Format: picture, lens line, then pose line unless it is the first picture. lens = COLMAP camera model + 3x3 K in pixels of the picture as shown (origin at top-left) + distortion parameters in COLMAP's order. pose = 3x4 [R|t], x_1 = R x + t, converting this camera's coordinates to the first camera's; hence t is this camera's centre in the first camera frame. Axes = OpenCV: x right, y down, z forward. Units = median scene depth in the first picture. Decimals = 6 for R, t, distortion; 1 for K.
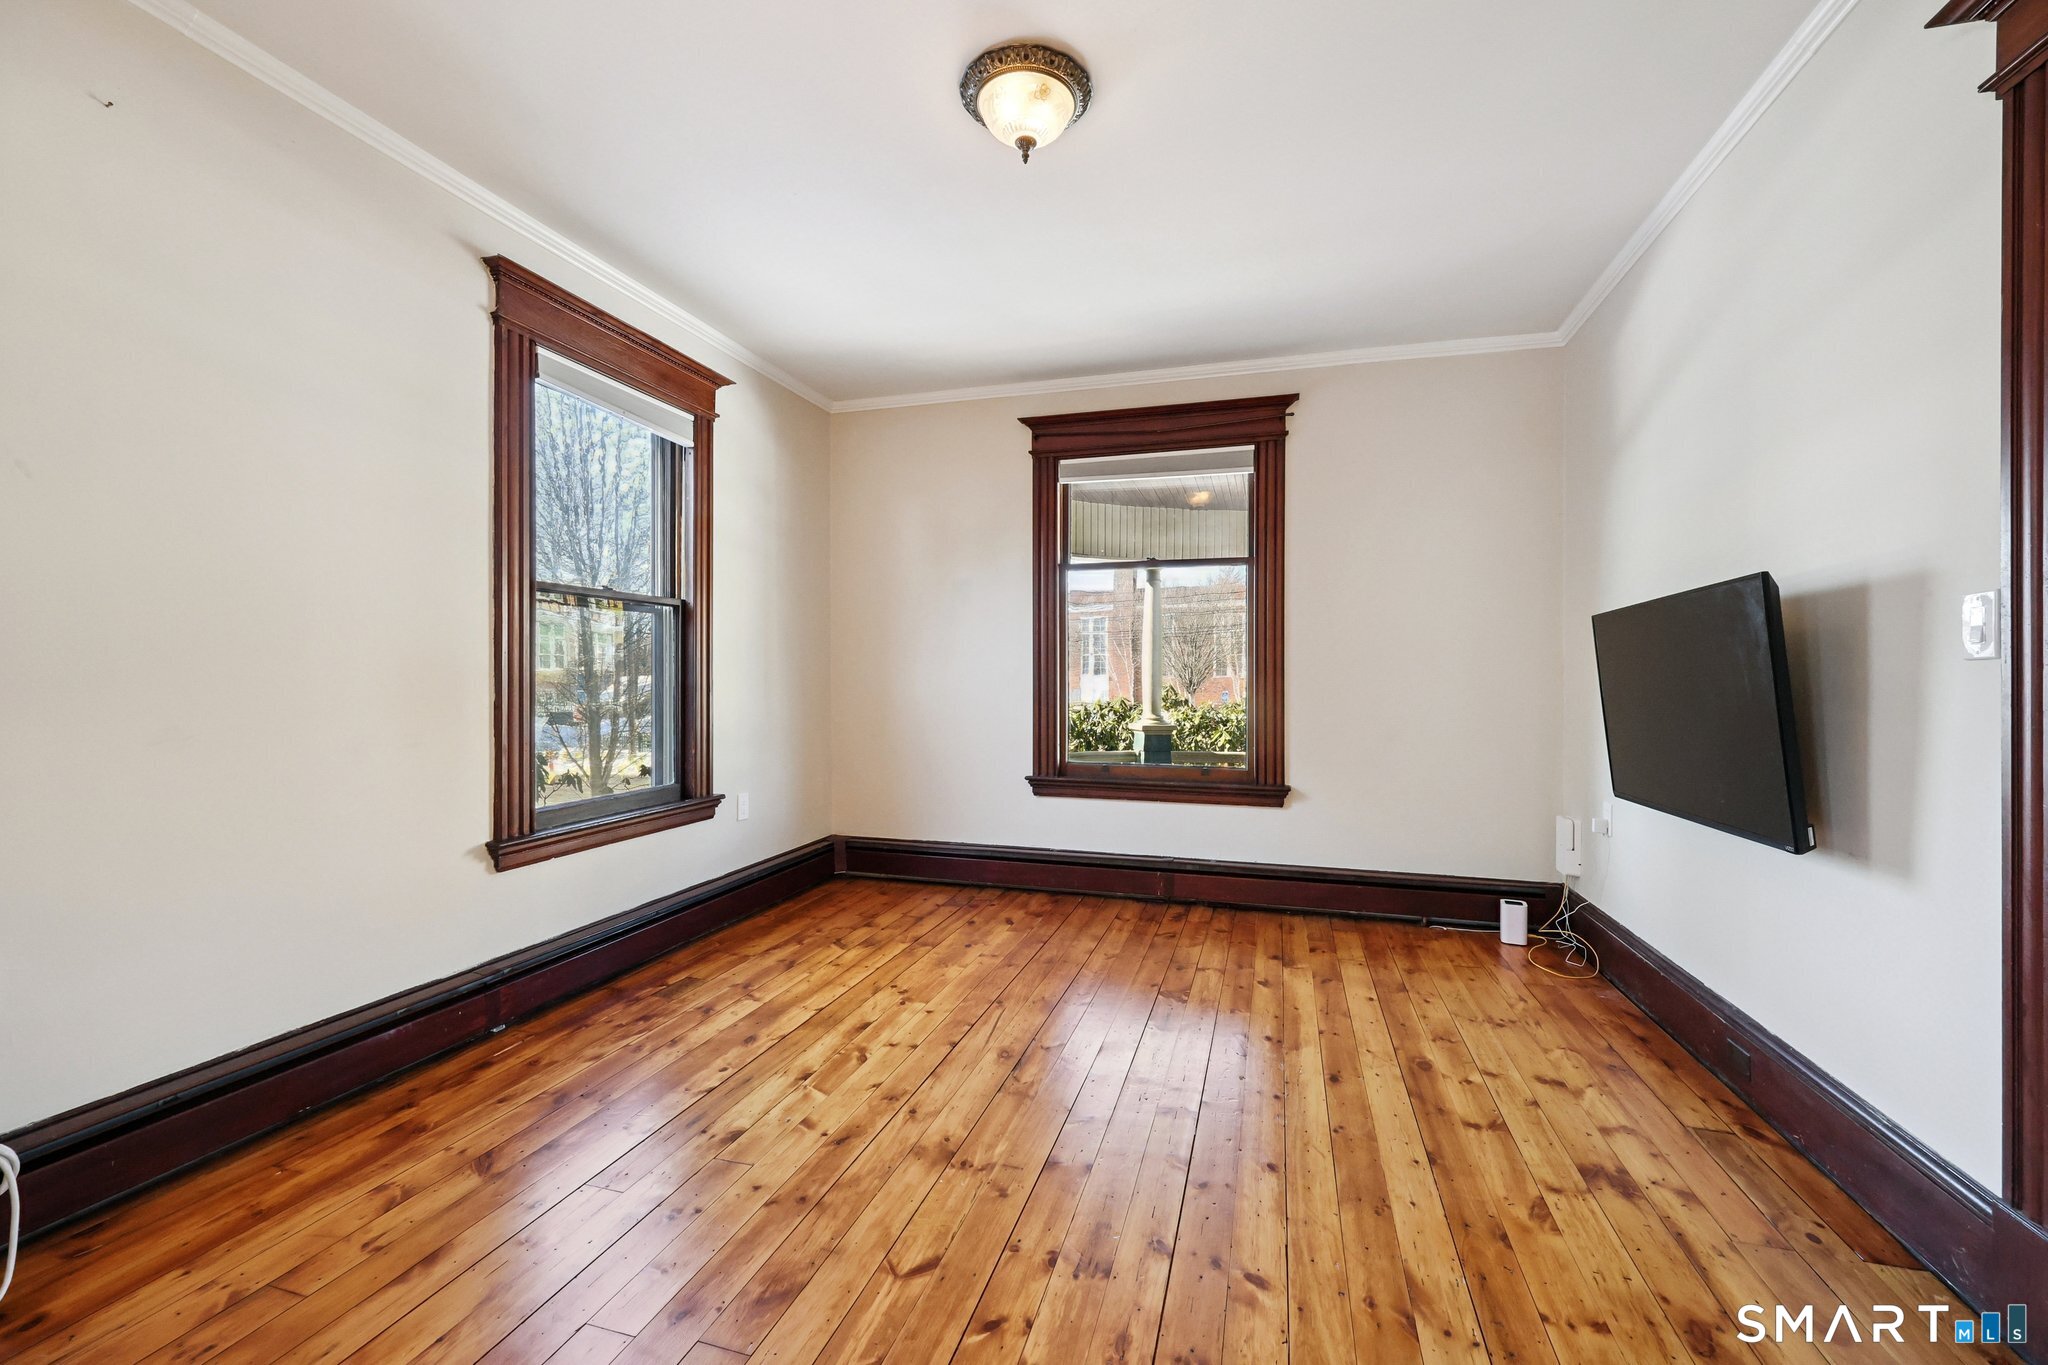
lens RADIAL K [[824.2, 0, 1024.7], [0, 824.2, 676.2], [0, 0, 1]] dist [0.001798, 0.000422]
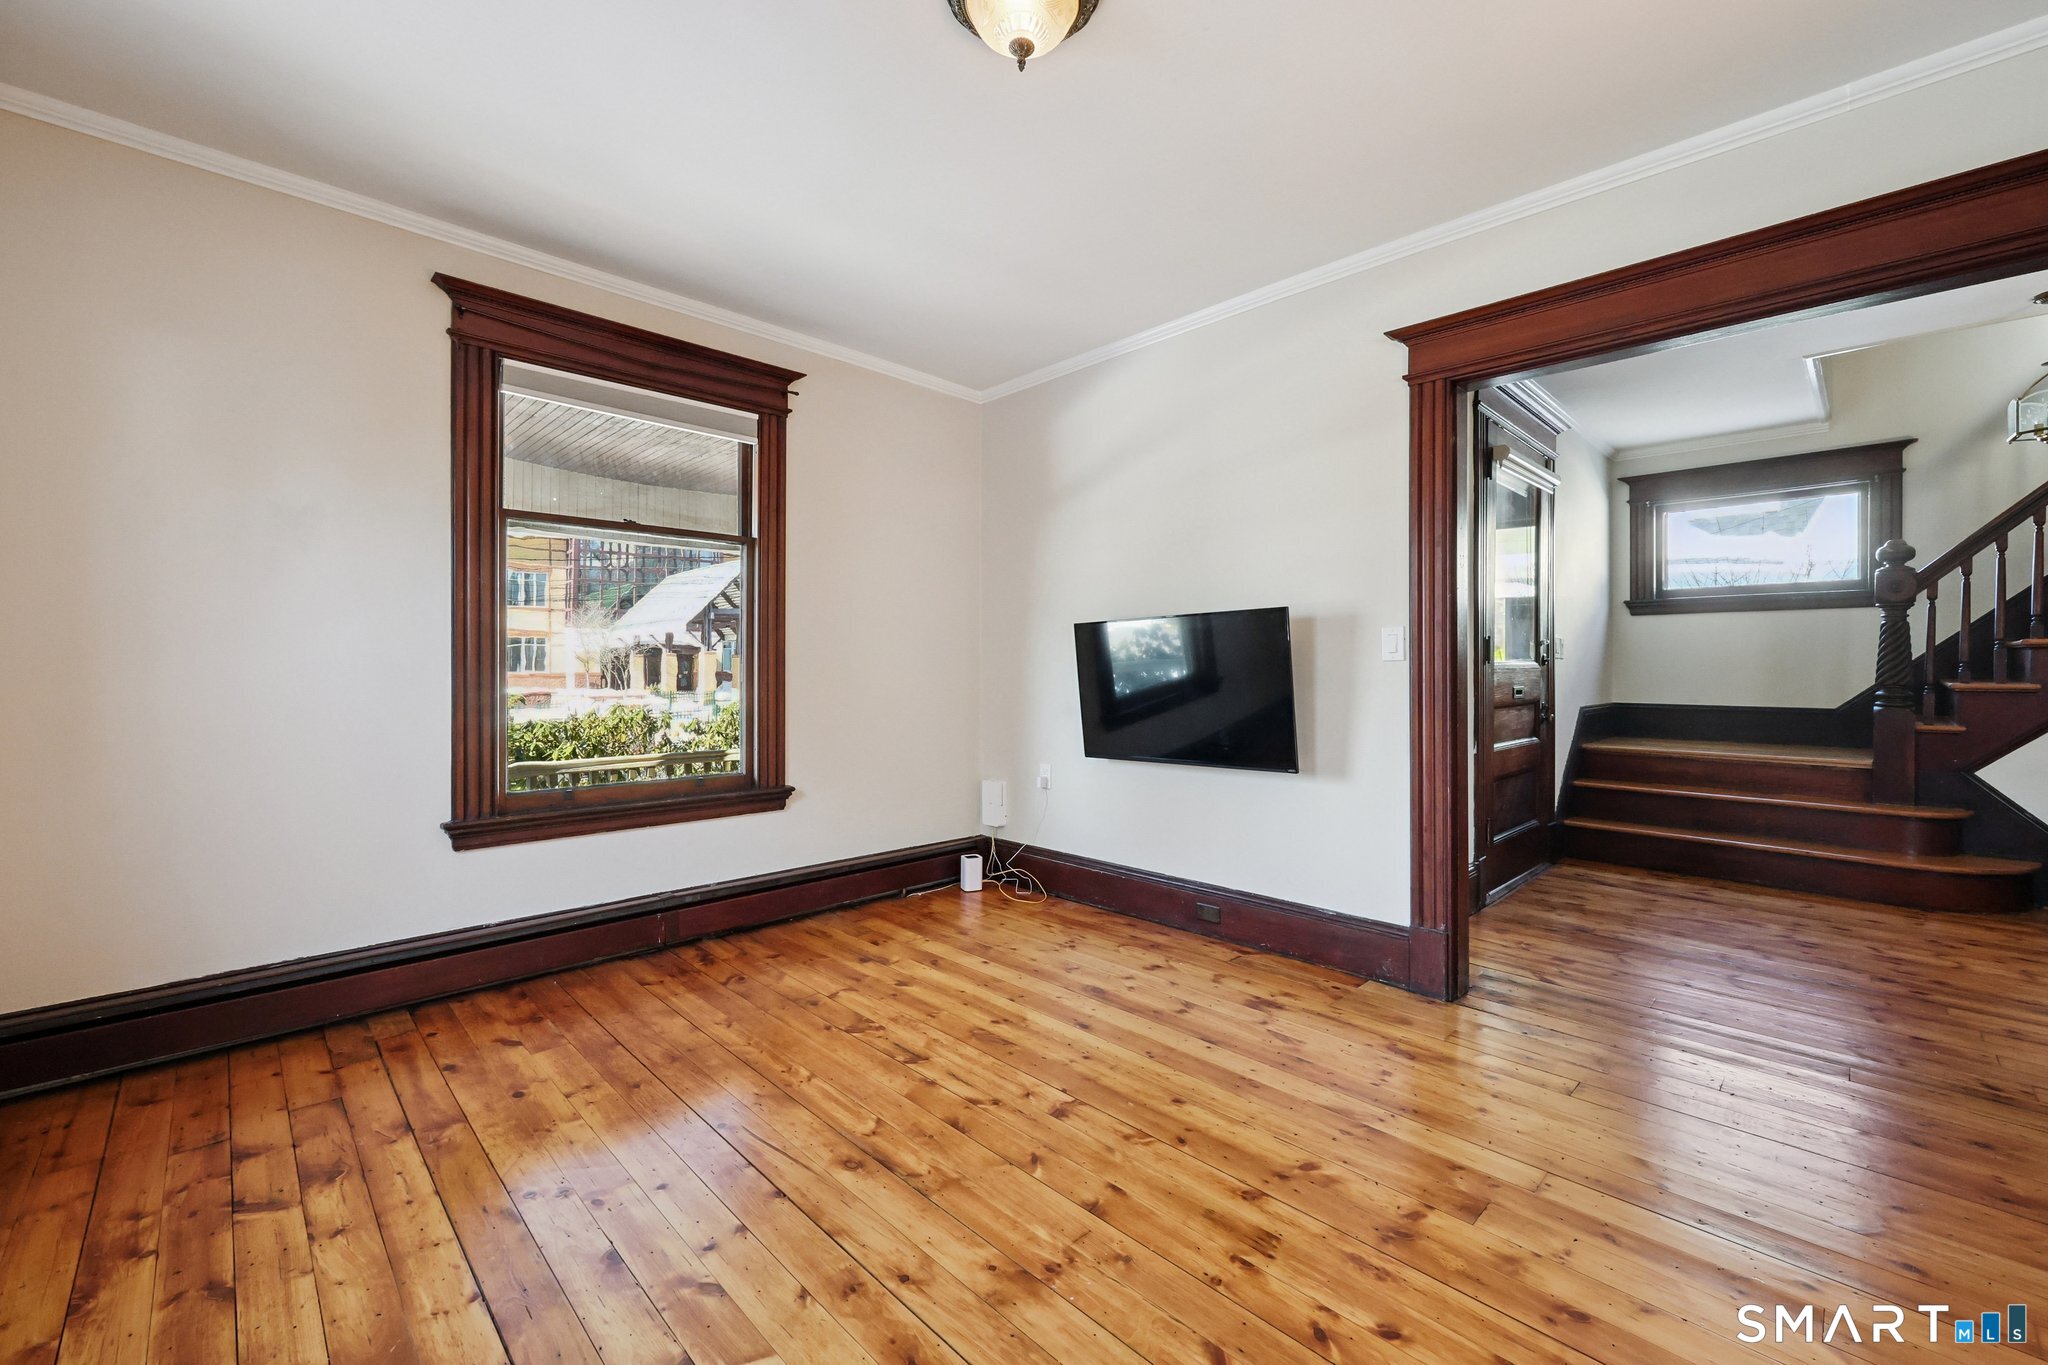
lens RADIAL K [[841.1, 0, 1022.6], [0, 841.1, 672.1], [0, 0, 1]] dist [0.001707, 0.000689]
pose [[0.481270, -0.006677, 0.876547, -0.459985], [0.000935, 0.999974, 0.007103, -0.004643], [-0.876572, -0.002599, 0.481264, 0.351638]]
